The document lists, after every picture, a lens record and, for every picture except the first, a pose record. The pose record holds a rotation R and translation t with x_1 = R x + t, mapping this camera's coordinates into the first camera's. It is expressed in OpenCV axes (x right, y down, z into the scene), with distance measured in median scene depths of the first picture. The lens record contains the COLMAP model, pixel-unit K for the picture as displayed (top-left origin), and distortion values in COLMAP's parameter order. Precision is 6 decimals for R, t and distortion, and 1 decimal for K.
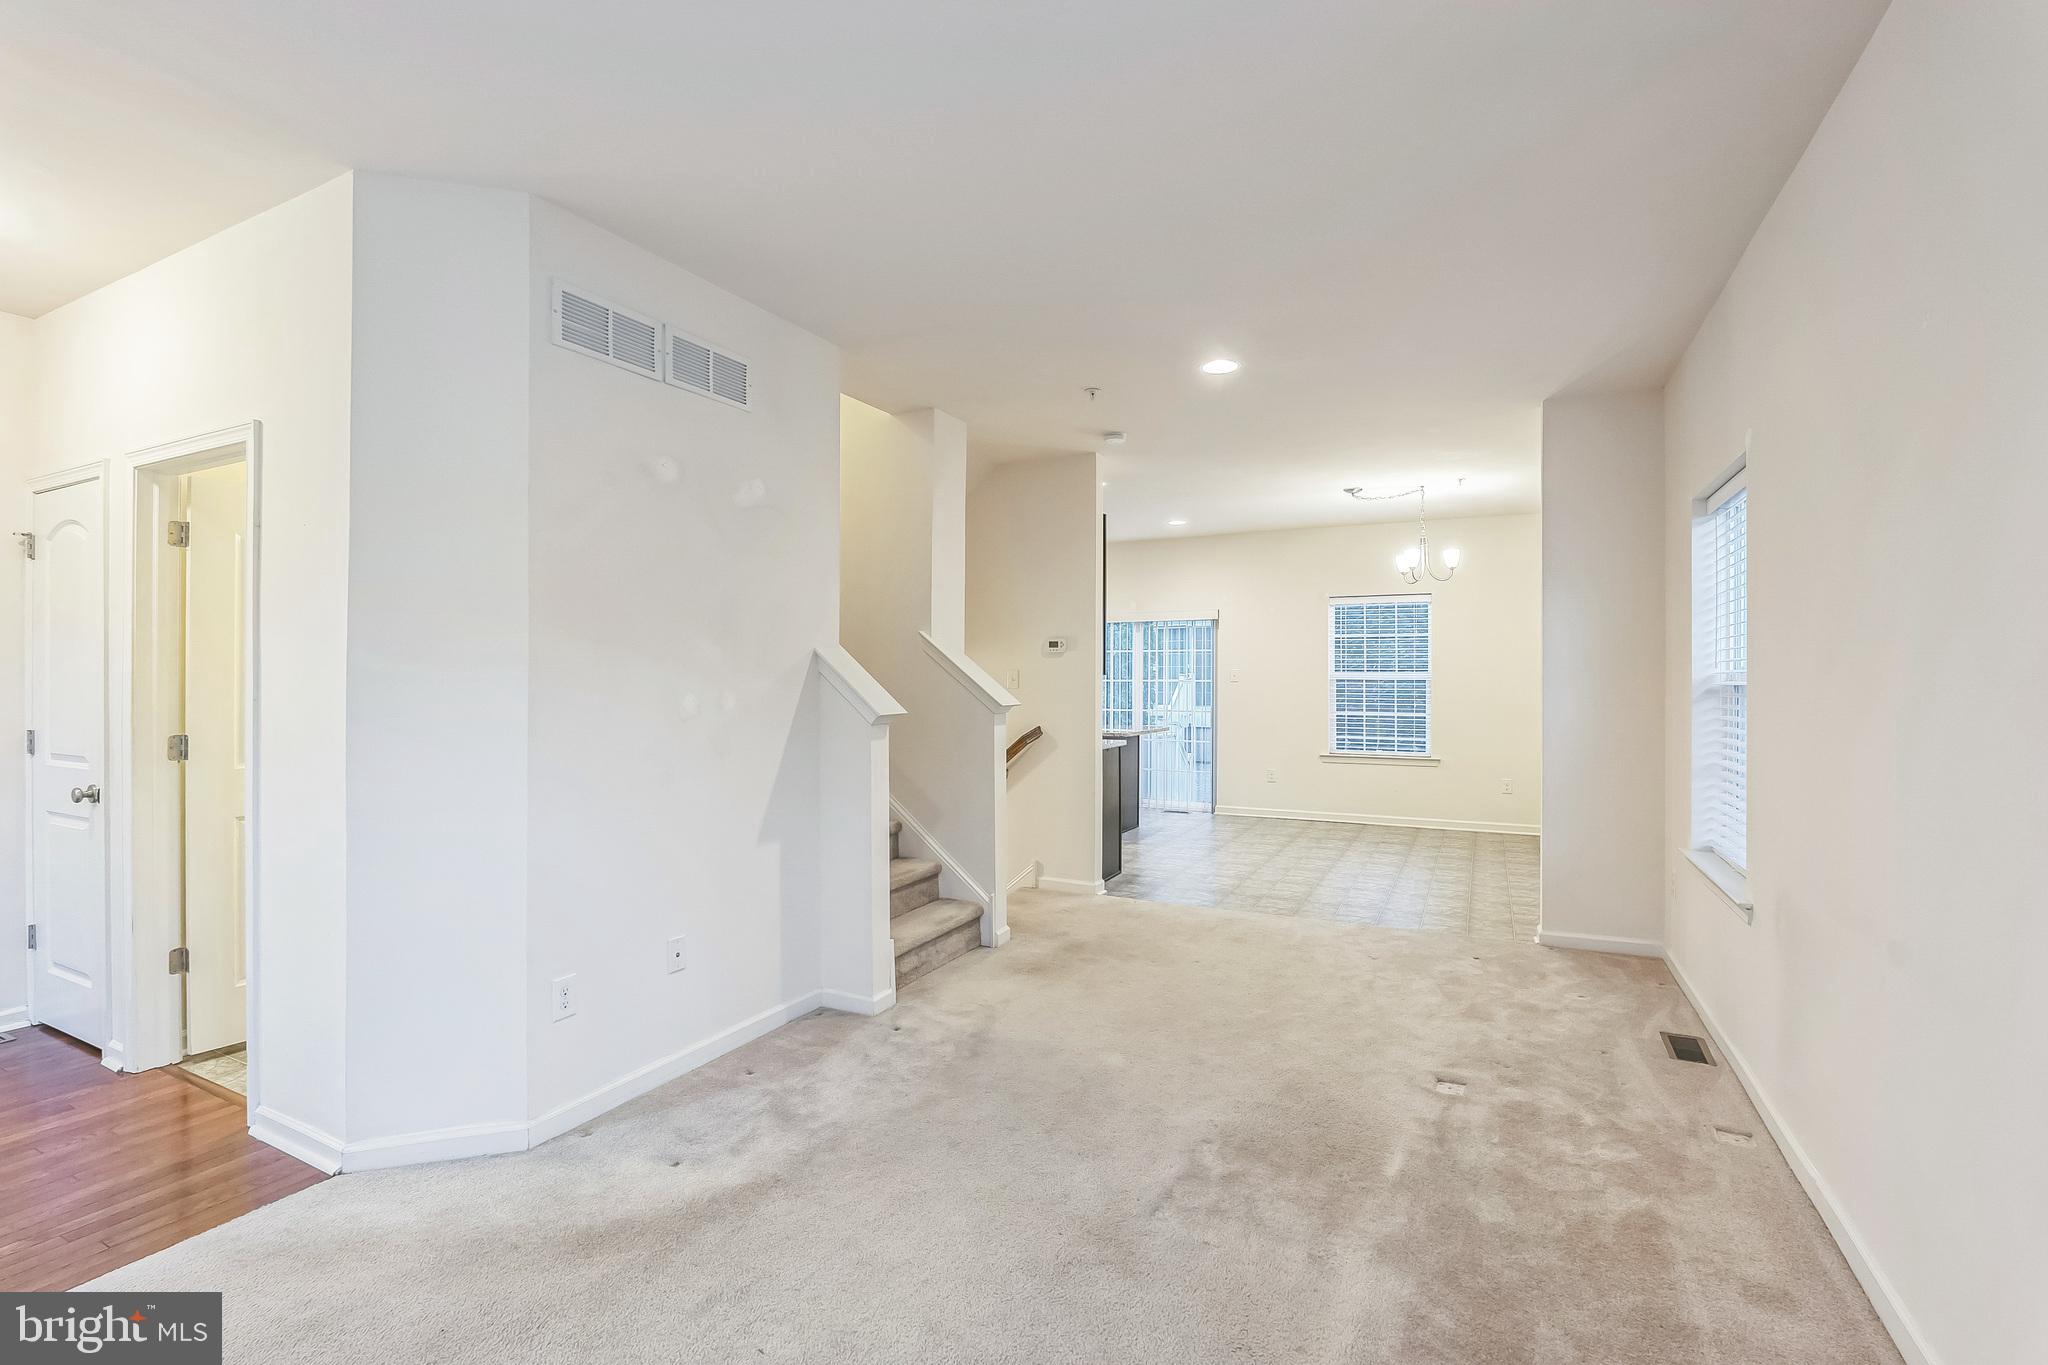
lens RADIAL K [[927.2, 0, 1006.5], [0, 927.2, 680.0], [0, 0, 1]] dist [0.001954, -0.000729]
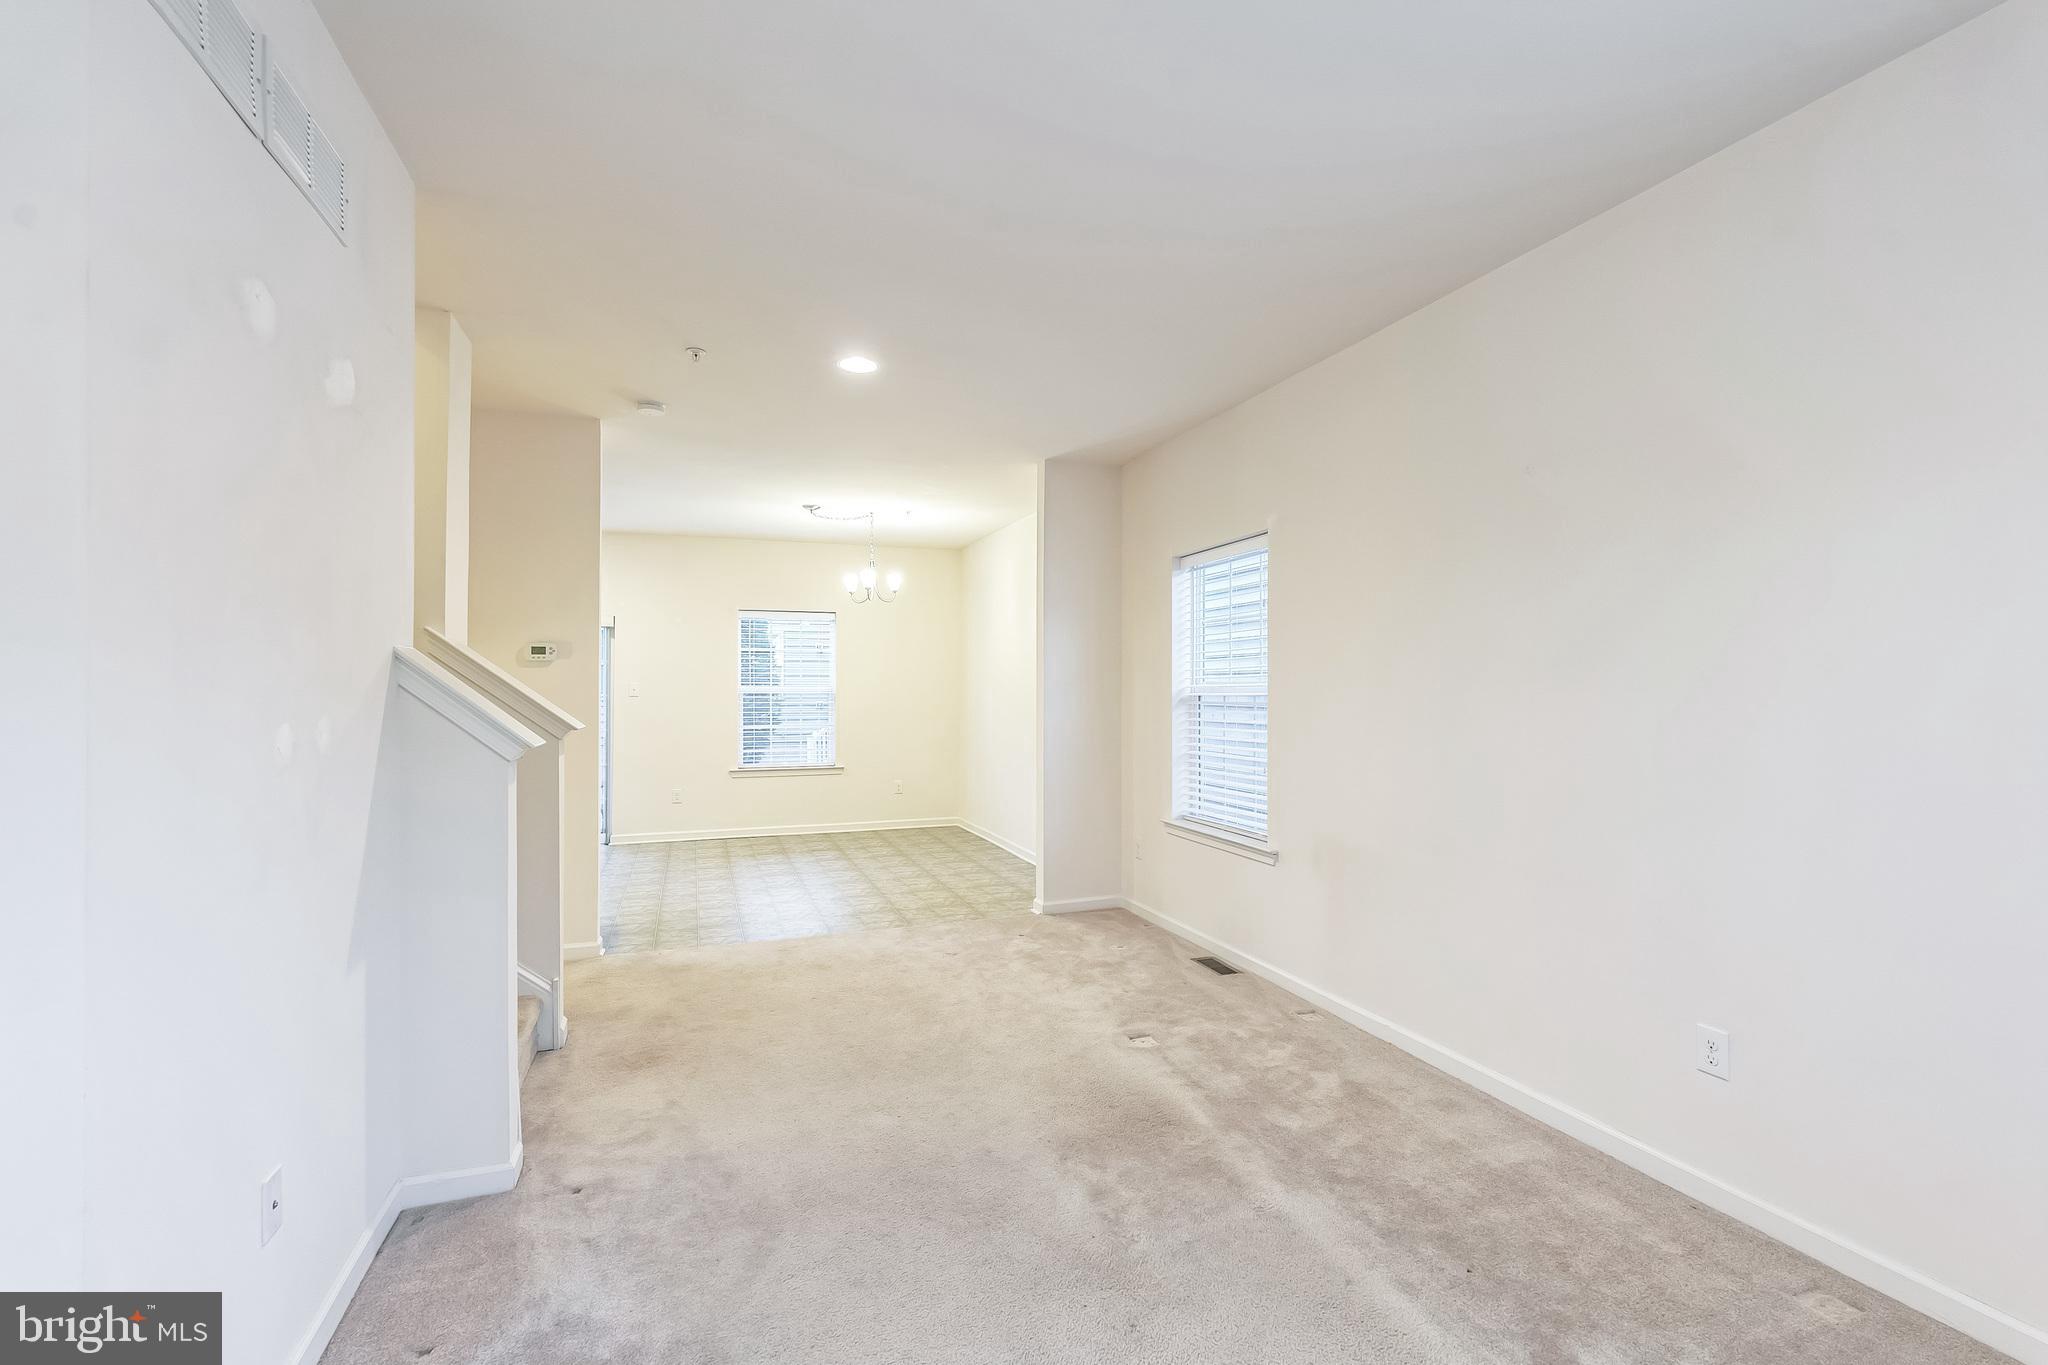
lens RADIAL K [[927.2, 0, 1016.8], [0, 927.2, 683.8], [0, 0, 1]] dist [0.001954, -0.000729]
pose [[0.676443, 0.003265, 0.736488, -0.399036], [0.004619, 0.999952, -0.008675, -0.001407], [-0.736481, 0.009270, 0.676395, 0.263253]]
